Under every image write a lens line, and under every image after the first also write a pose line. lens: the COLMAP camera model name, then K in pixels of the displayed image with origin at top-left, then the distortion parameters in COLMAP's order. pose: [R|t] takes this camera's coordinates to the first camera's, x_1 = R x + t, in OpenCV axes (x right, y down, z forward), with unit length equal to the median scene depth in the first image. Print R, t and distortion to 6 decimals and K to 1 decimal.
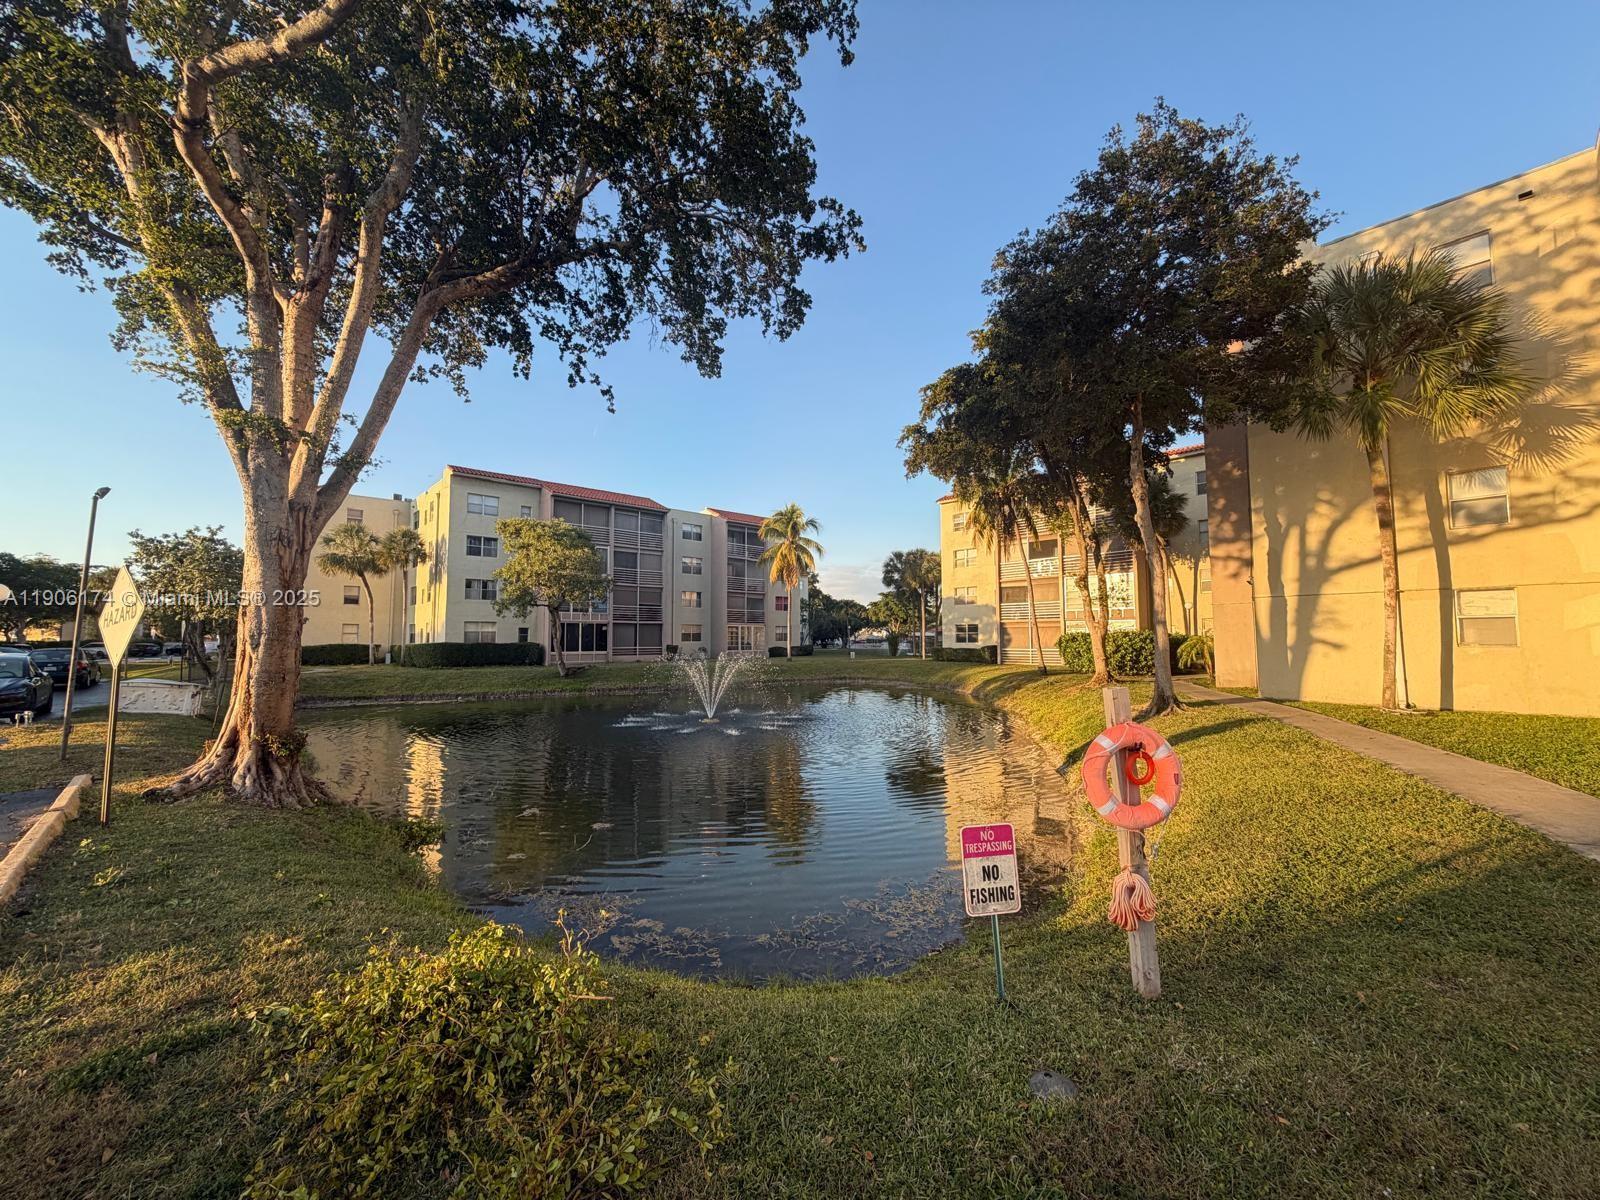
lens RADIAL K [[634.9, 0, 792.1], [0, 634.9, 602.4], [0, 0, 1]] dist [0.001349, -0.000362]
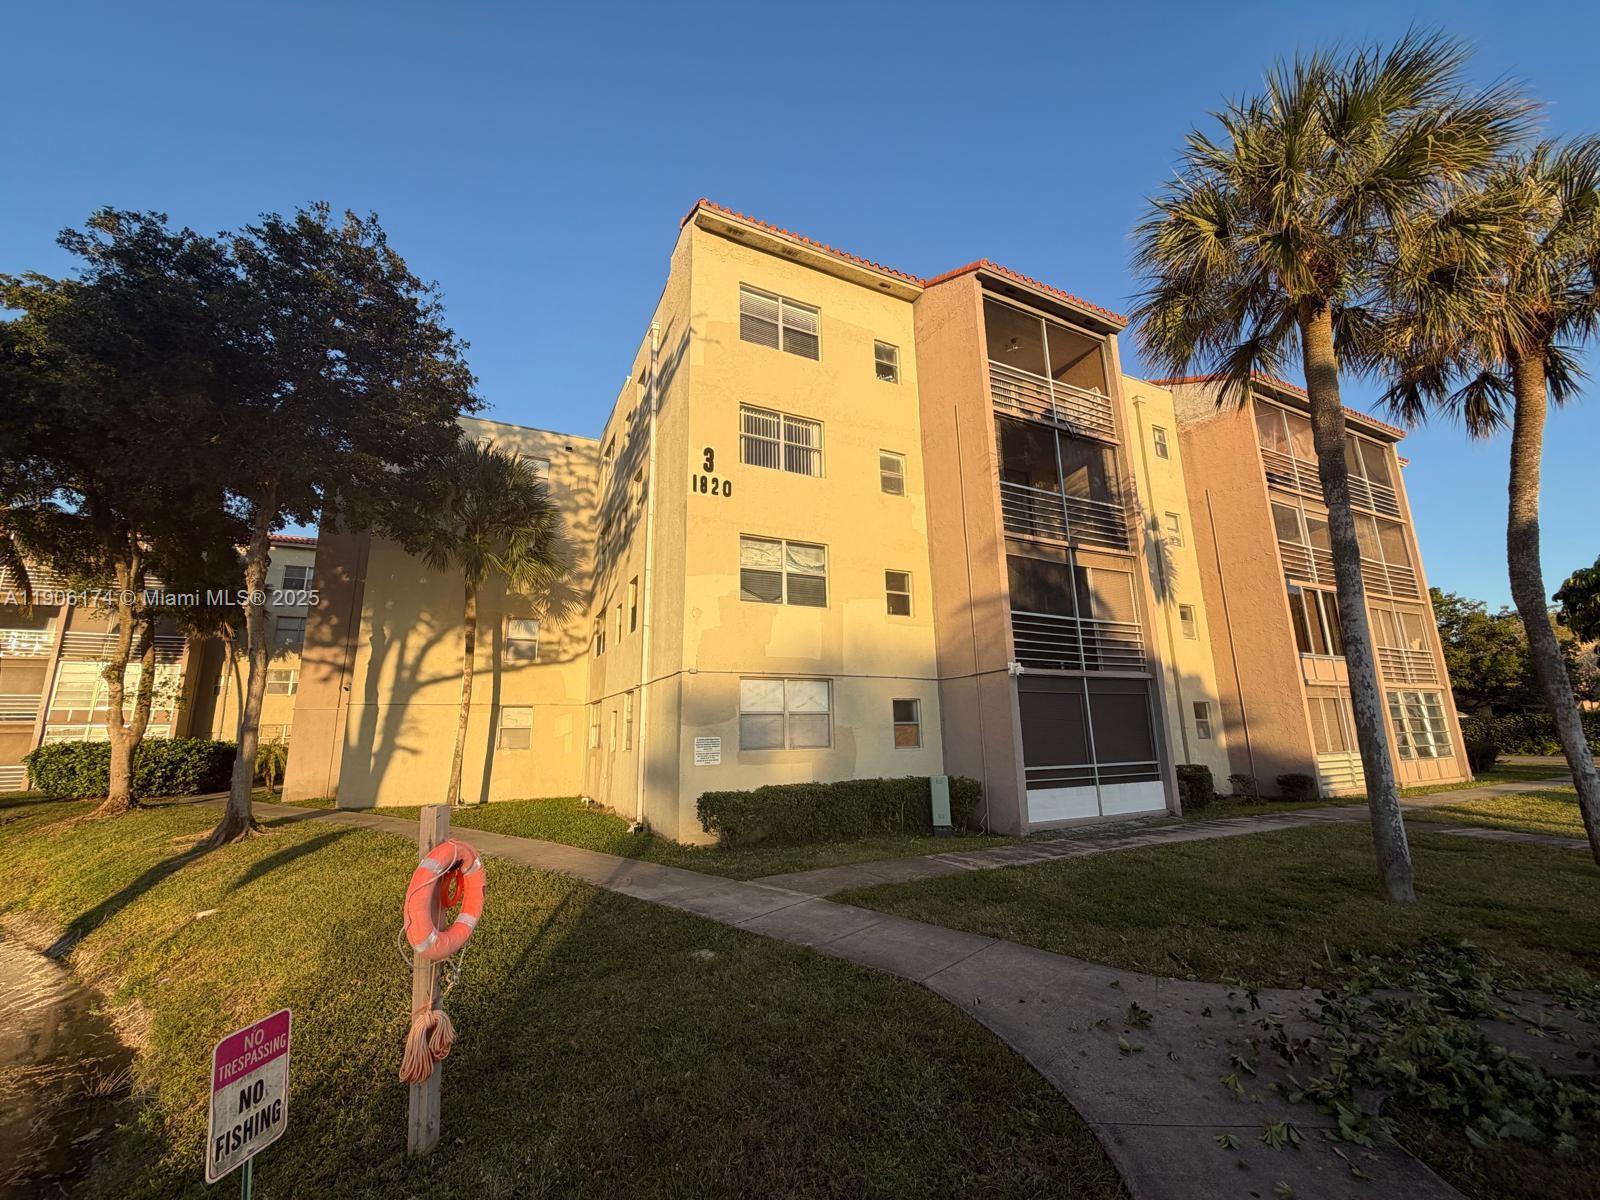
lens RADIAL K [[634.9, 0, 798.5], [0, 634.9, 602.6], [0, 0, 1]] dist [0.001349, -0.000362]
pose [[0.273099, 0.197486, 0.941497, -0.063878], [-0.041023, 0.980202, -0.193705, -0.000317], [-0.961111, 0.014277, 0.275793, 0.044920]]
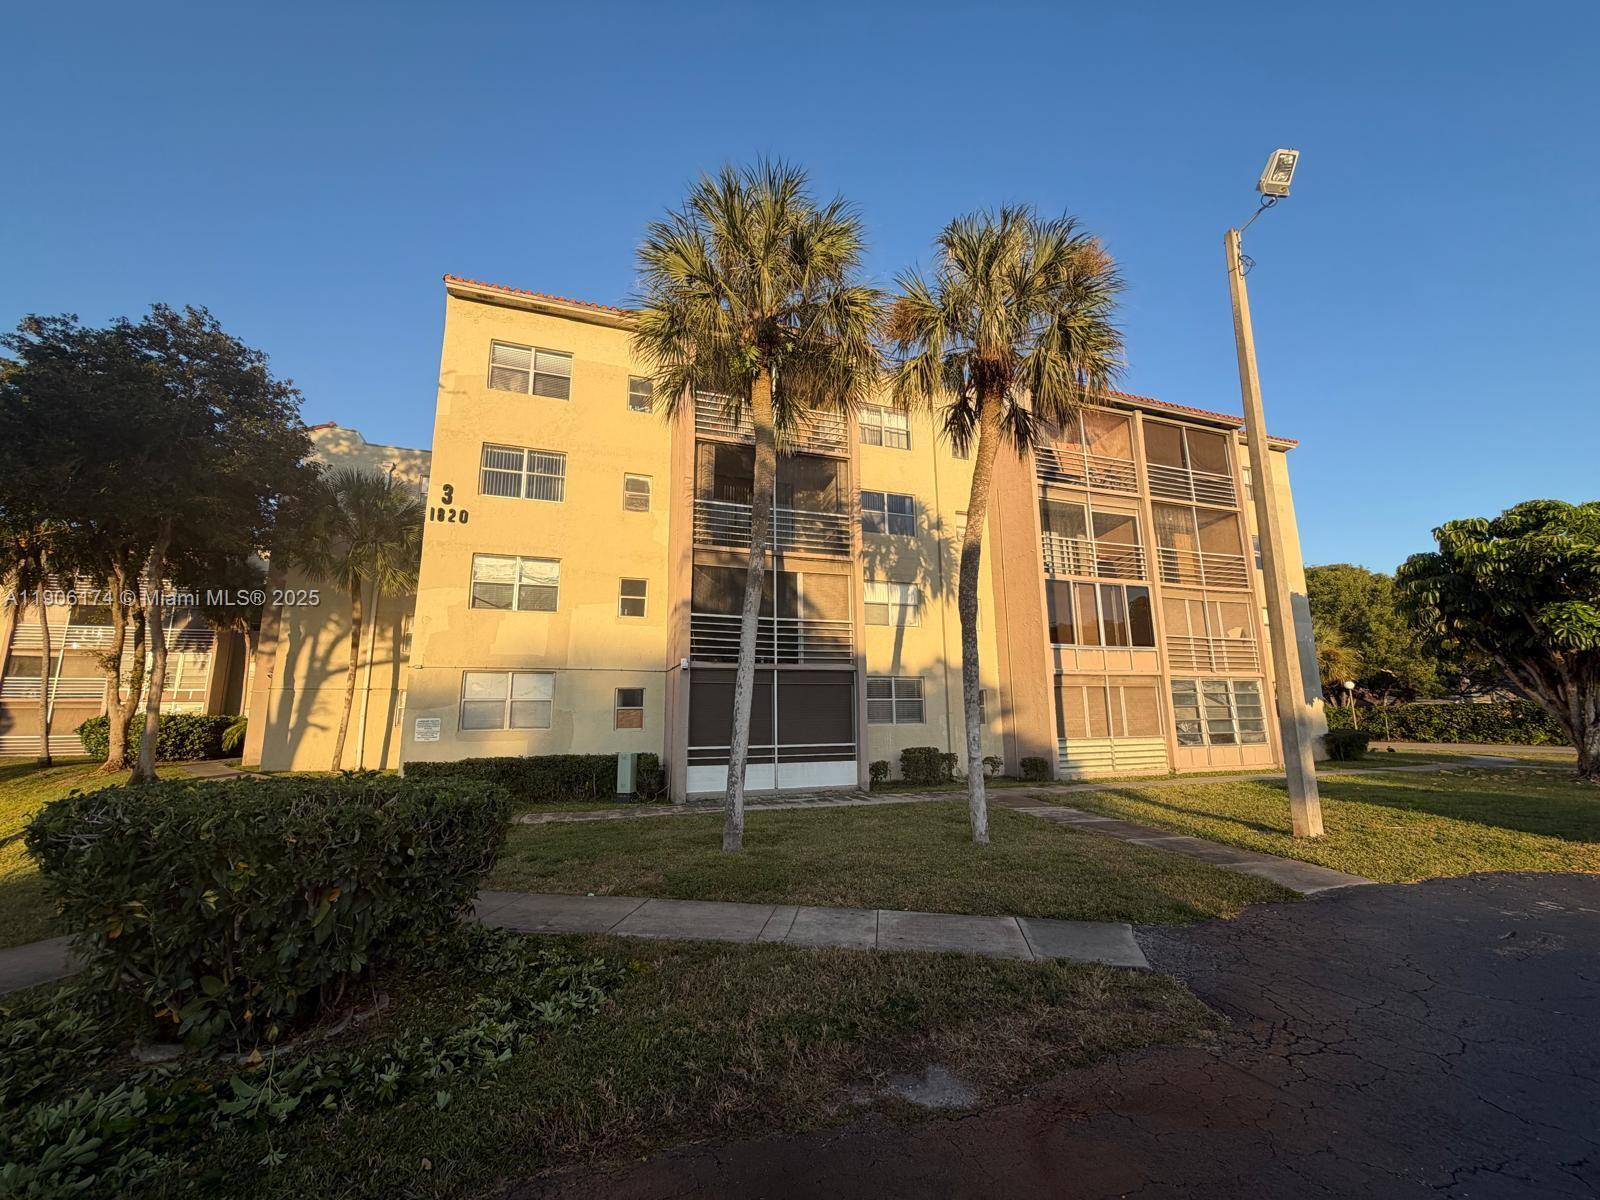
lens RADIAL K [[634.9, 0, 794.1], [0, 634.9, 605.0], [0, 0, 1]] dist [0.001349, -0.000362]
pose [[0.389302, 0.160247, 0.907064, -0.030734], [-0.048035, 0.986943, -0.153743, -0.033033], [-0.919857, 0.016282, 0.391916, -0.502321]]
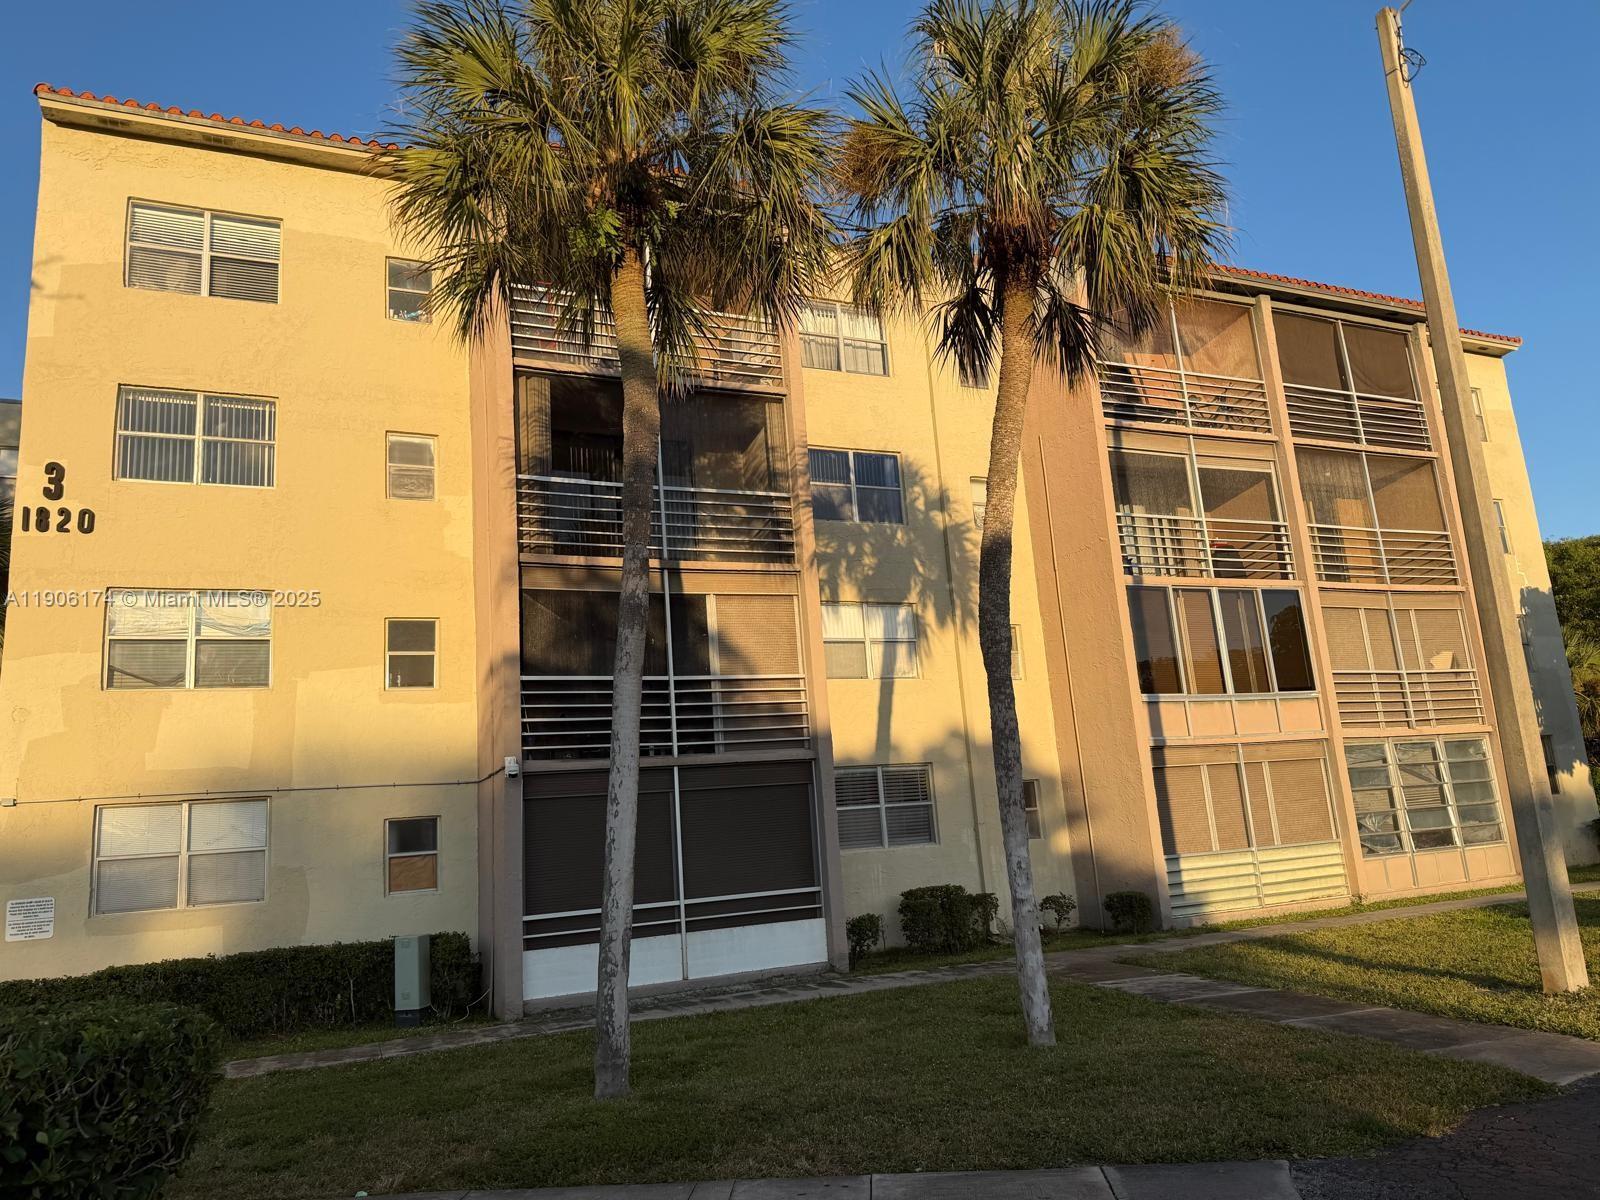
lens RADIAL K [[1135.5, 0, 802.7], [0, 1135.5, 606.0], [0, 0, 1]] dist [0.042204, -0.050786]
pose [[0.315425, 0.172511, 0.933138, -0.059082], [0.014999, 0.982308, -0.186671, -0.034786], [-0.948832, 0.072877, 0.307257, -0.514688]]
